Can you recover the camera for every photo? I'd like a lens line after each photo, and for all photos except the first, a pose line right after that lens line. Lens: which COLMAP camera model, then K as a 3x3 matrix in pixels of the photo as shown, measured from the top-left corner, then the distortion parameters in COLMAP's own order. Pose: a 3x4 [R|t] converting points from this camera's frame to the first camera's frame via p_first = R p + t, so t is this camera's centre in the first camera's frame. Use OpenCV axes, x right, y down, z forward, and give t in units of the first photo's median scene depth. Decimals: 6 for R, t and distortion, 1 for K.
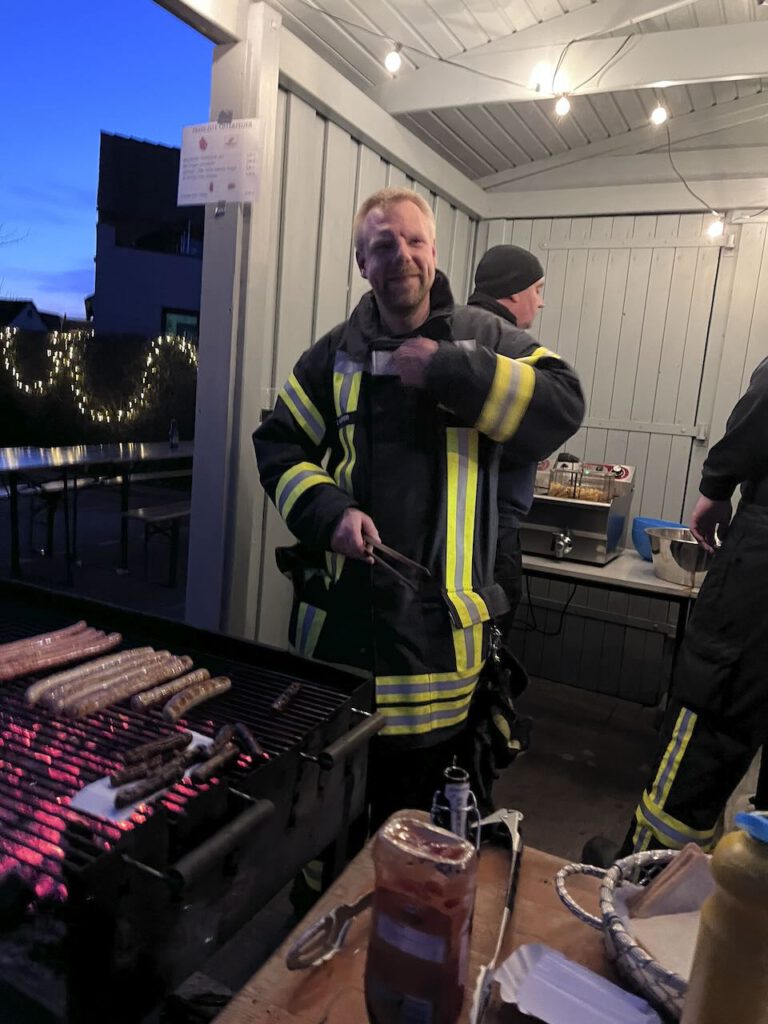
lens RADIAL K [[772.9, 0, 384.7], [0, 772.9, 511.3], [0, 0, 1]] dist [0.007353, 0.001951]
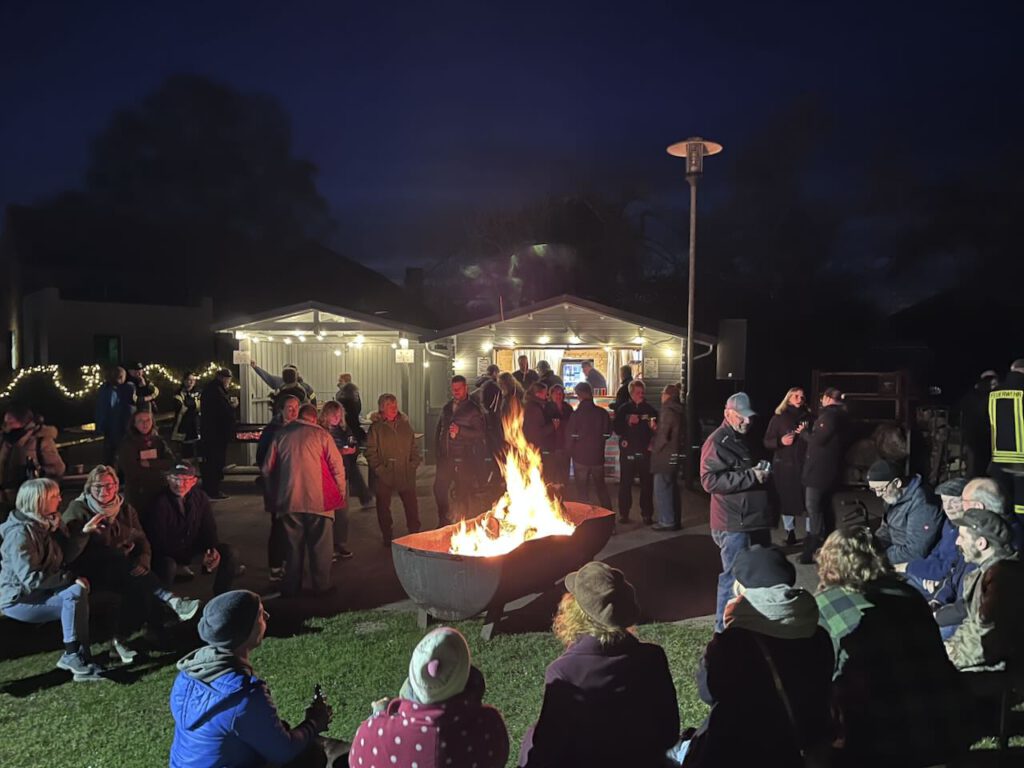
lens RADIAL K [[772.9, 0, 512.3], [0, 772.9, 383.8], [0, 0, 1]] dist [0.007353, 0.001951]
pose [[0.922730, -0.112519, 0.368659, -0.138163], [0.141374, 0.988583, -0.052122, 0.087858], [-0.358585, 0.100213, 0.928102, -1.372731]]
